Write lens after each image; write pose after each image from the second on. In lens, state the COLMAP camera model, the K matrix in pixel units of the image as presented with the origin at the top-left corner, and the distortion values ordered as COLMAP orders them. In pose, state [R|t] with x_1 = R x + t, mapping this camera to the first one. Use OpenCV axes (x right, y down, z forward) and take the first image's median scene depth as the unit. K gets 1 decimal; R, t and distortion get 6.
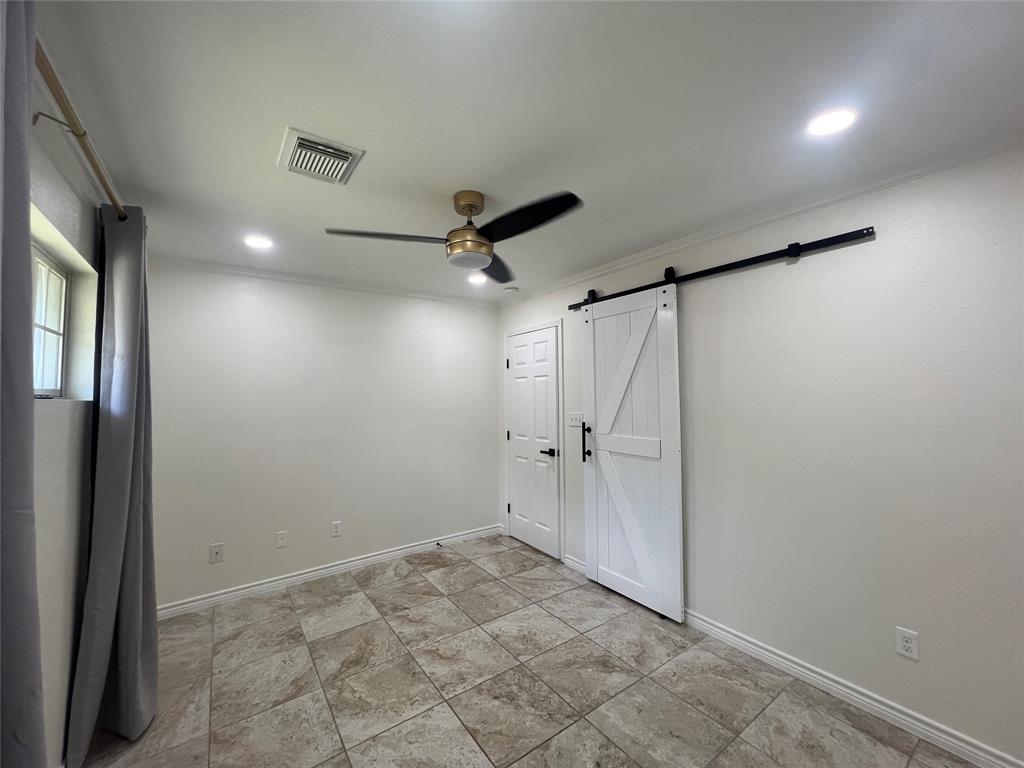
lens RADIAL K [[408.4, 0, 510.8], [0, 408.4, 382.5], [0, 0, 1]] dist [-0.002021, 0.000964]
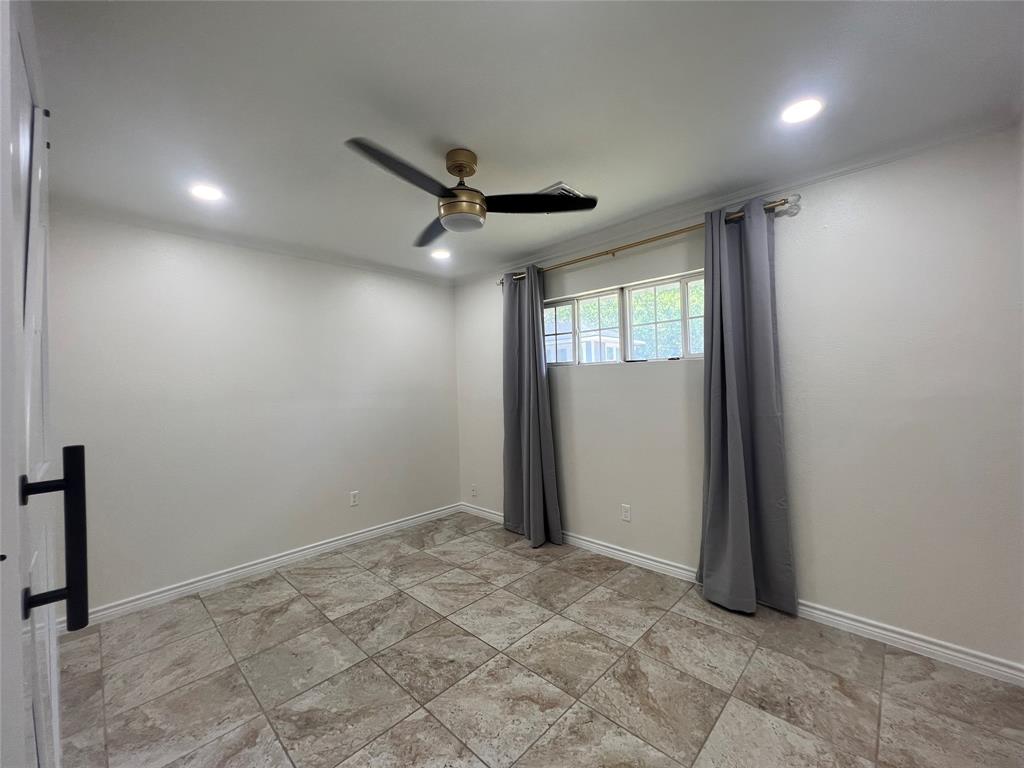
lens RADIAL K [[408.4, 0, 510.8], [0, 408.4, 382.5], [0, 0, 1]] dist [-0.002021, 0.000964]
pose [[-0.982497, 0.034213, -0.183109, -0.017388], [0.040369, 0.998734, -0.029998, 0.119664], [0.181851, -0.036865, -0.982635, 1.911540]]
